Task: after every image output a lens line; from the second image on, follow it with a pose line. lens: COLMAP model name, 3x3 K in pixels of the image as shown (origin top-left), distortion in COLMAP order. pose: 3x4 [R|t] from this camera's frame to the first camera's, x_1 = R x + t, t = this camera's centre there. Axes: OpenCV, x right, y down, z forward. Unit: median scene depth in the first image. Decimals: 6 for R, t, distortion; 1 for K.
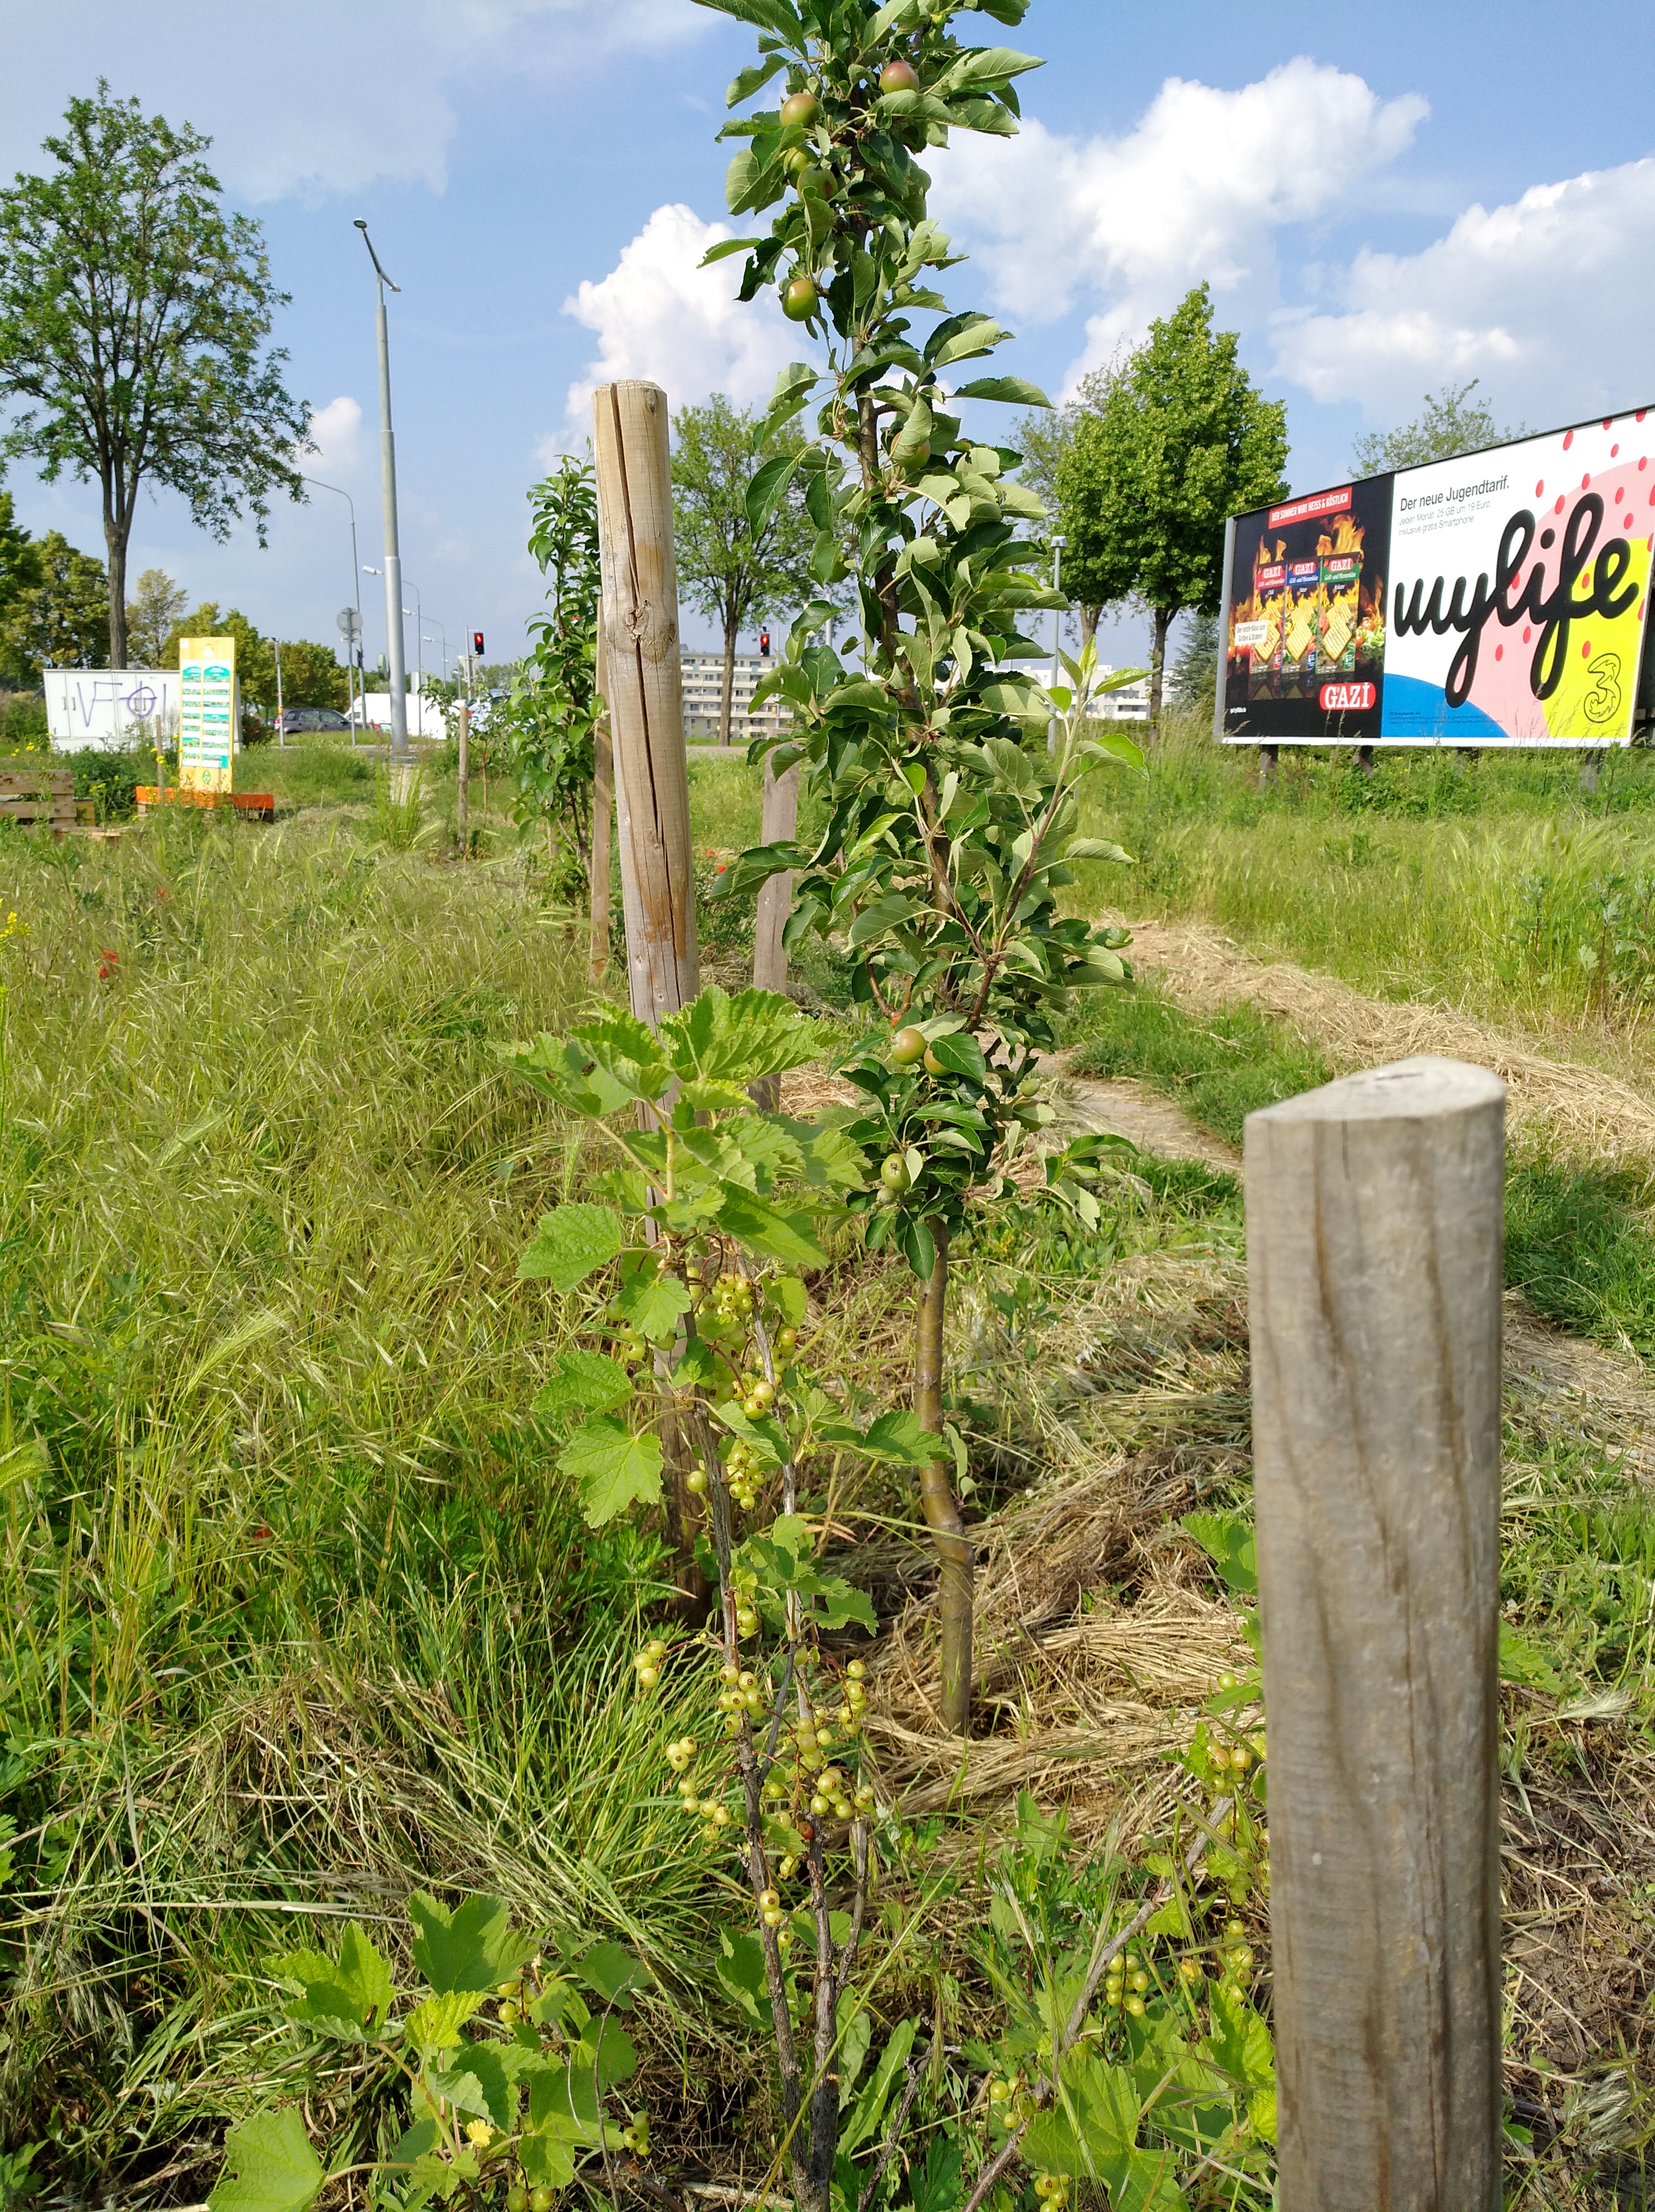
lens RADIAL K [[1758.1, 0, 826.6], [0, 1758.1, 1149.3], [0, 0, 1]] dist [-0.060621, 0.100327]
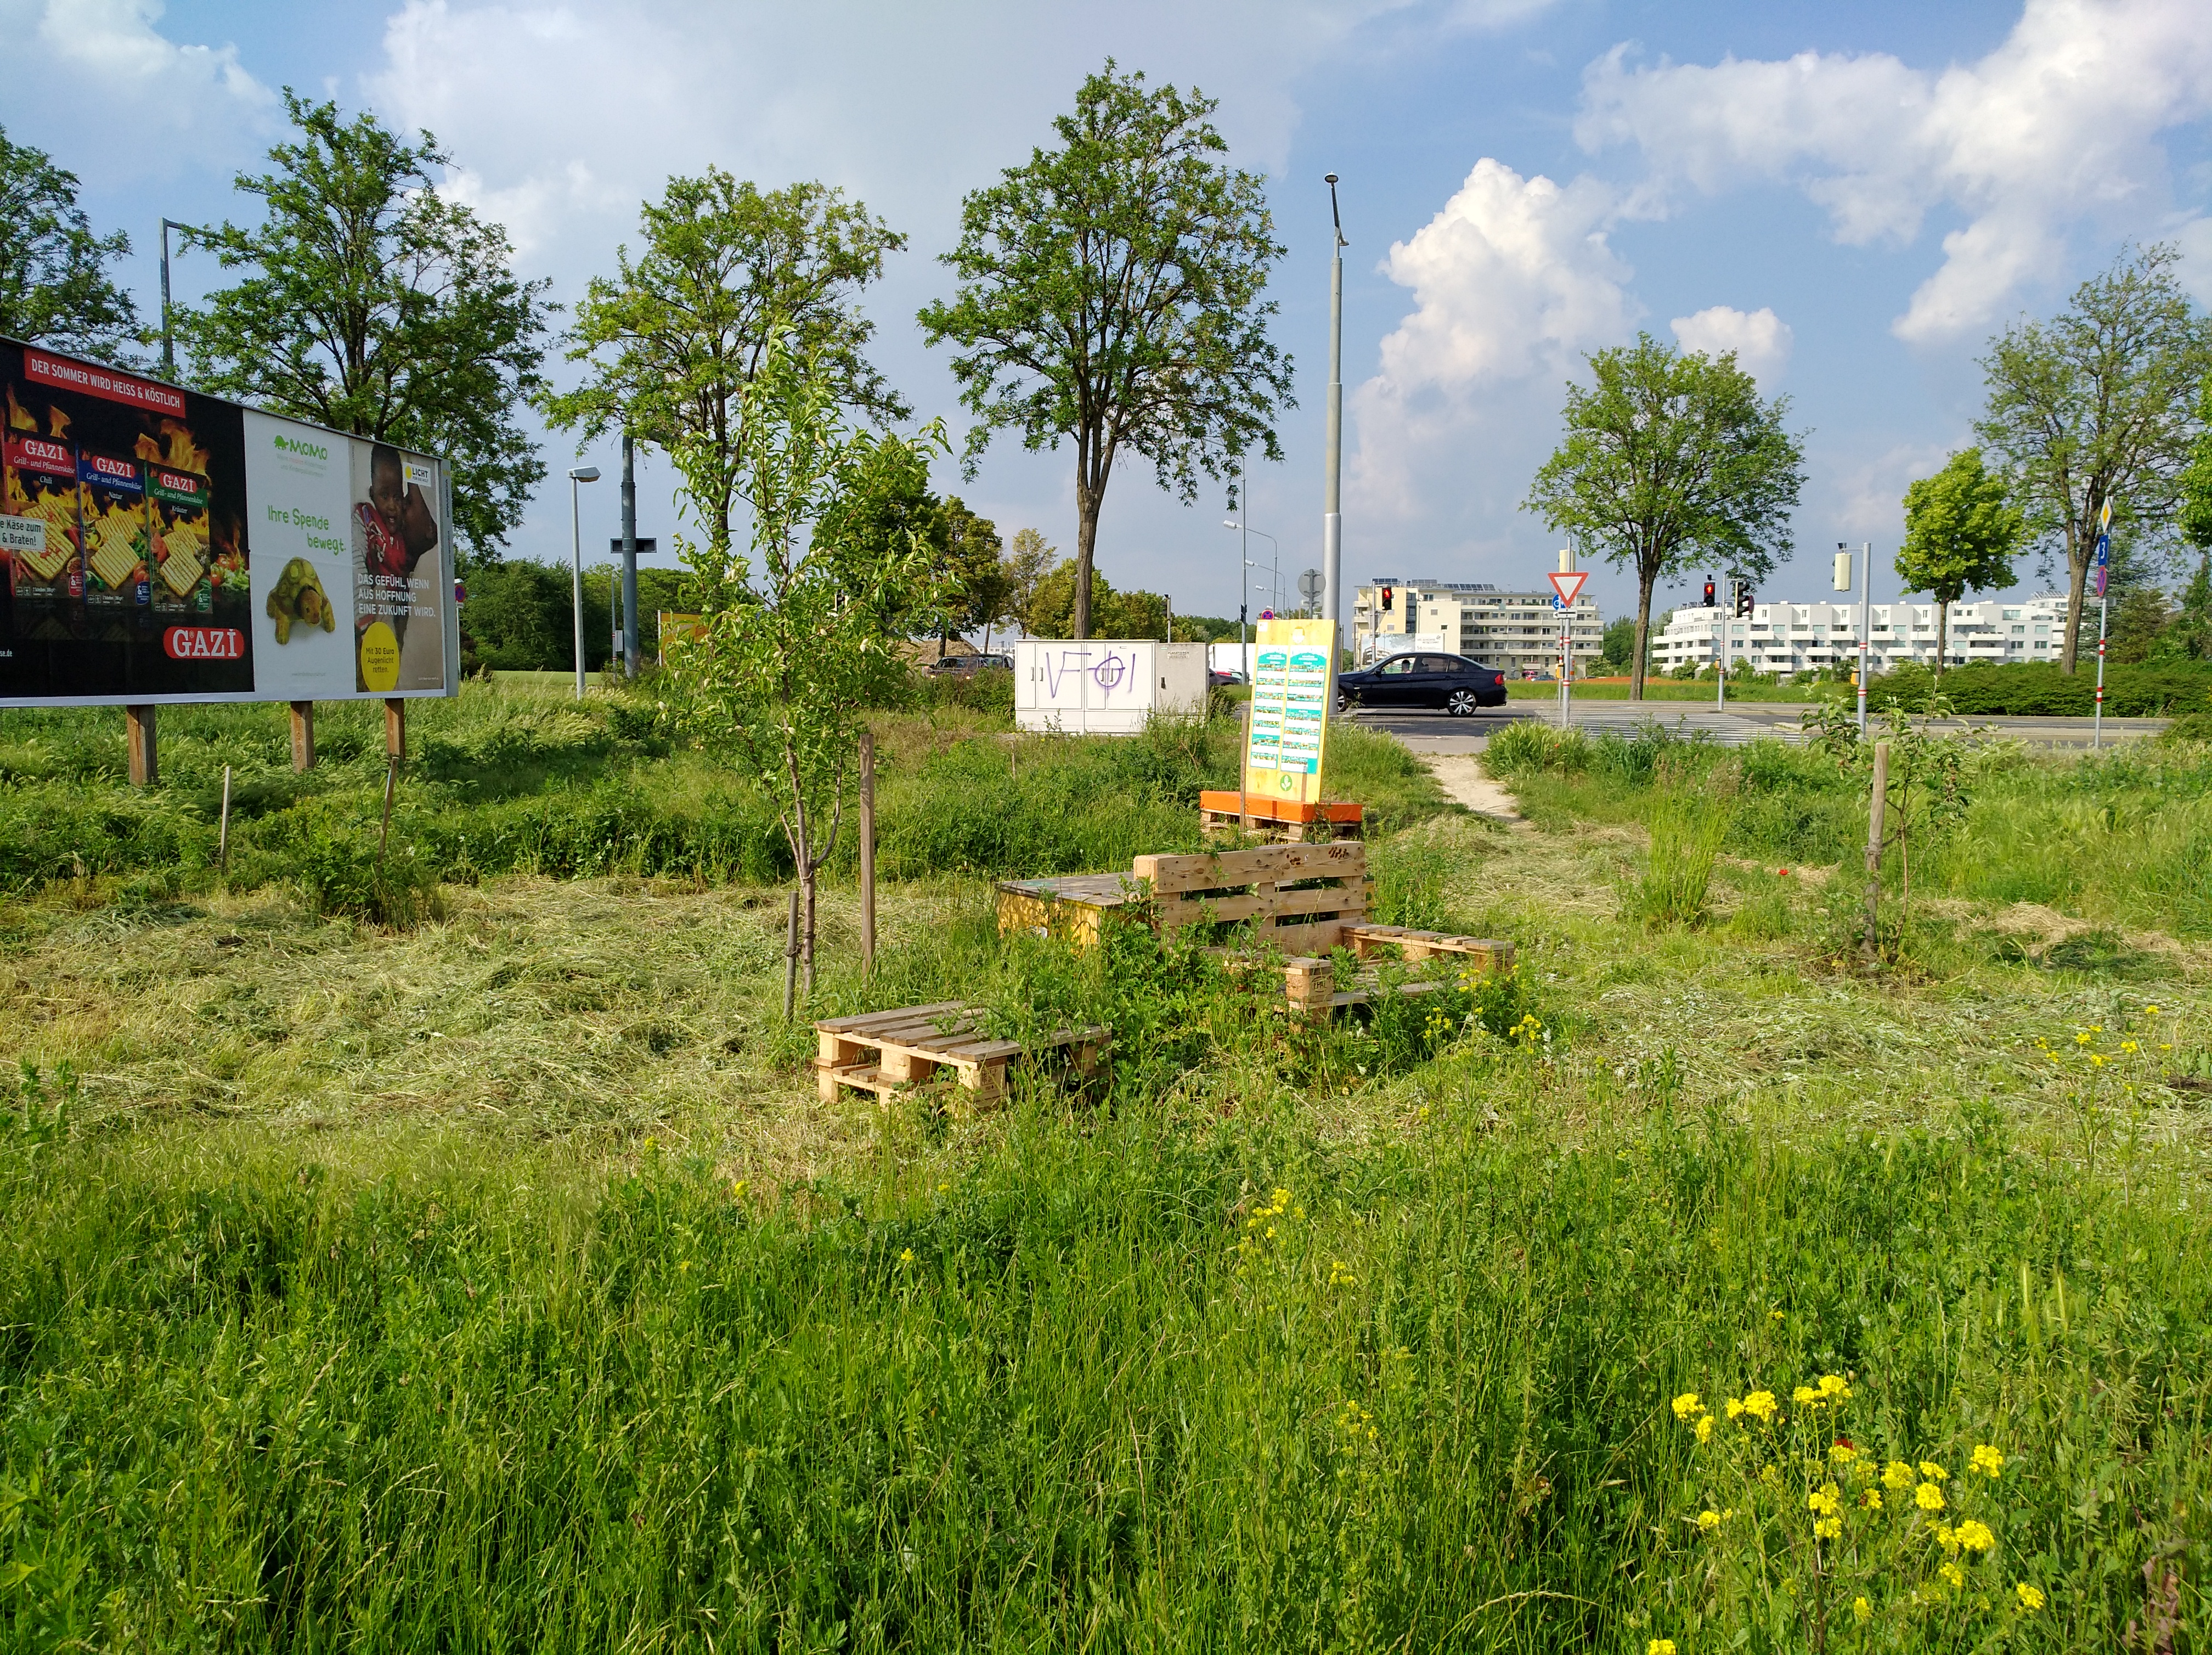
lens RADIAL K [[1758.1, 0, 1106.0], [0, 1758.1, 827.5], [0, 0, 1]] dist [-0.060621, 0.100327]
pose [[0.964107, 0.015875, -0.265039, -0.145493], [-0.053373, 0.989423, -0.134885, -0.050703], [0.260094, 0.144190, 0.954757, 0.123430]]
